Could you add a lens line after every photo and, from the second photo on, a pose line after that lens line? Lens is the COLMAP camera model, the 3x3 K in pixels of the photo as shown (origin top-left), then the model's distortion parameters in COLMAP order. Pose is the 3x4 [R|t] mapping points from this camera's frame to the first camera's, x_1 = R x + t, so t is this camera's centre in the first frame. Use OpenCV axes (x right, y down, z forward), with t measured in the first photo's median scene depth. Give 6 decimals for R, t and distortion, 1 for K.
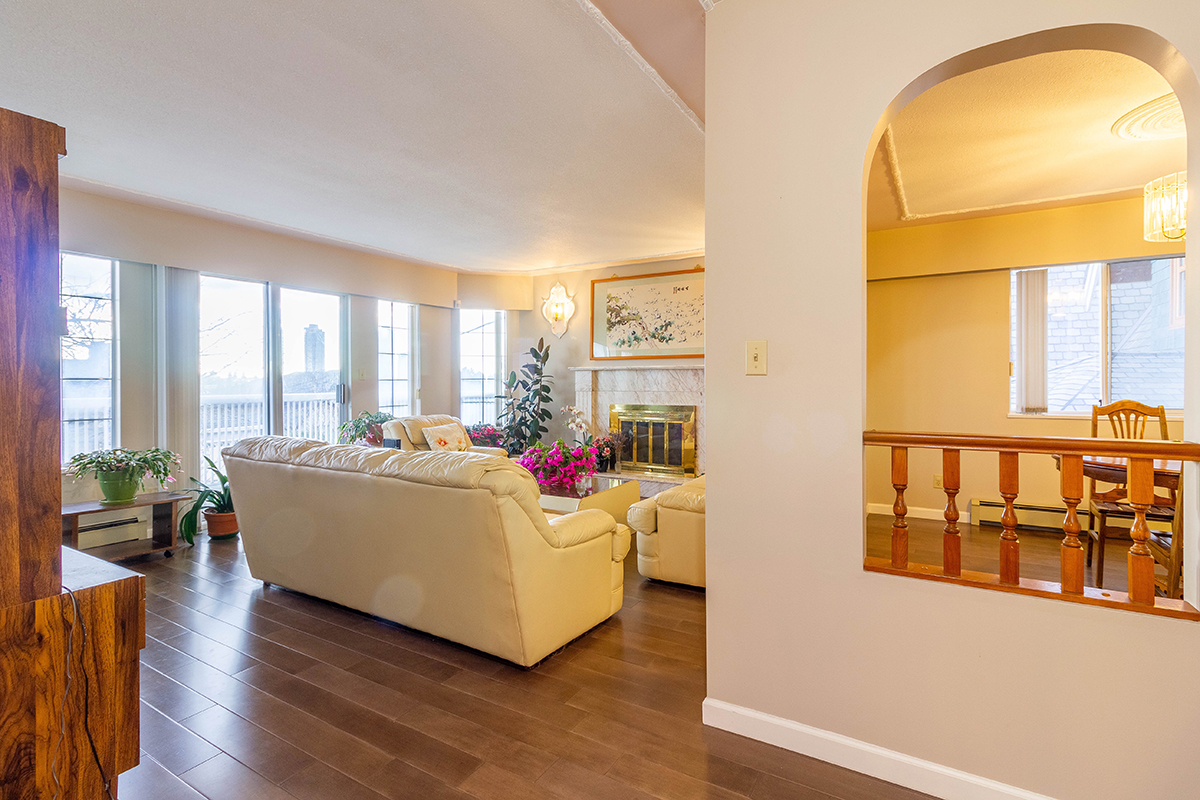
lens RADIAL K [[569.9, 0, 601.9], [0, 569.9, 389.6], [0, 0, 1]] dist [0.003156, -0.000665]
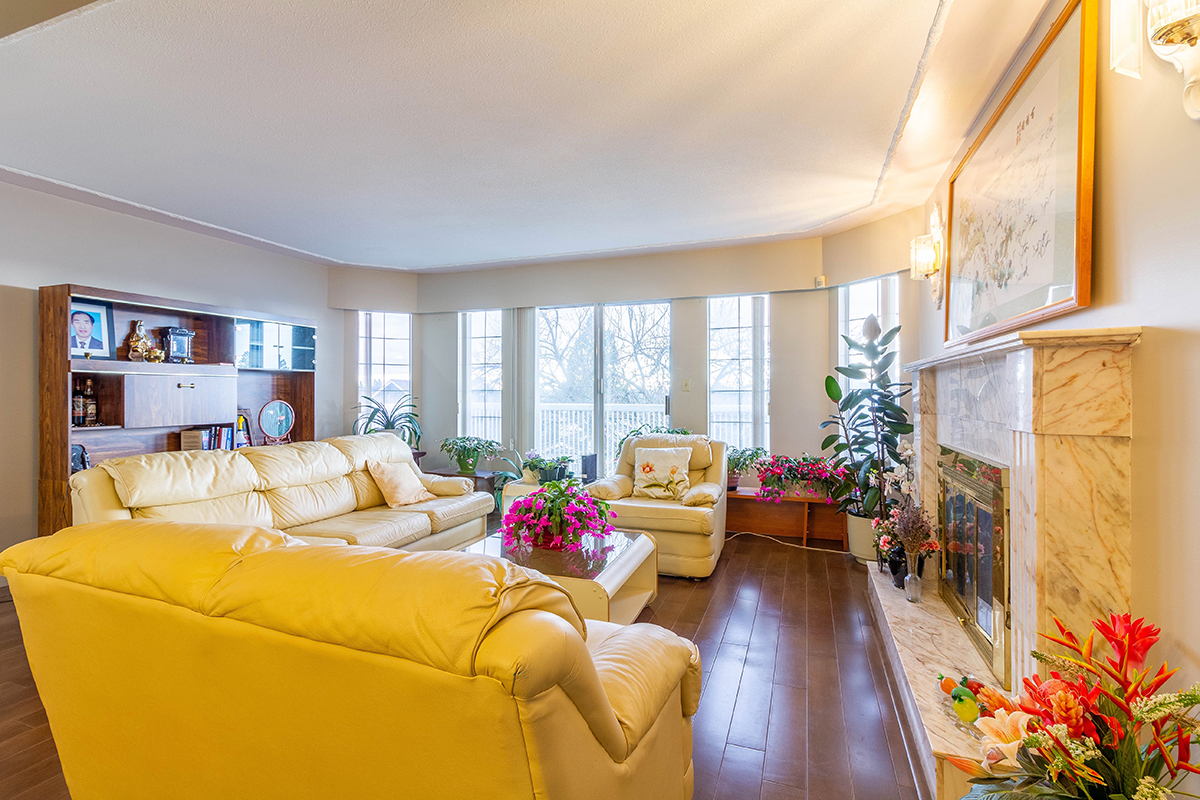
lens RADIAL K [[569.9, 0, 596.5], [0, 569.9, 394.5], [0, 0, 1]] dist [0.003156, -0.000665]
pose [[0.193864, 0.011338, -0.980963, 0.495153], [-0.014433, 0.999858, 0.008704, -0.018991], [0.980922, 0.012471, 0.194000, 0.756680]]
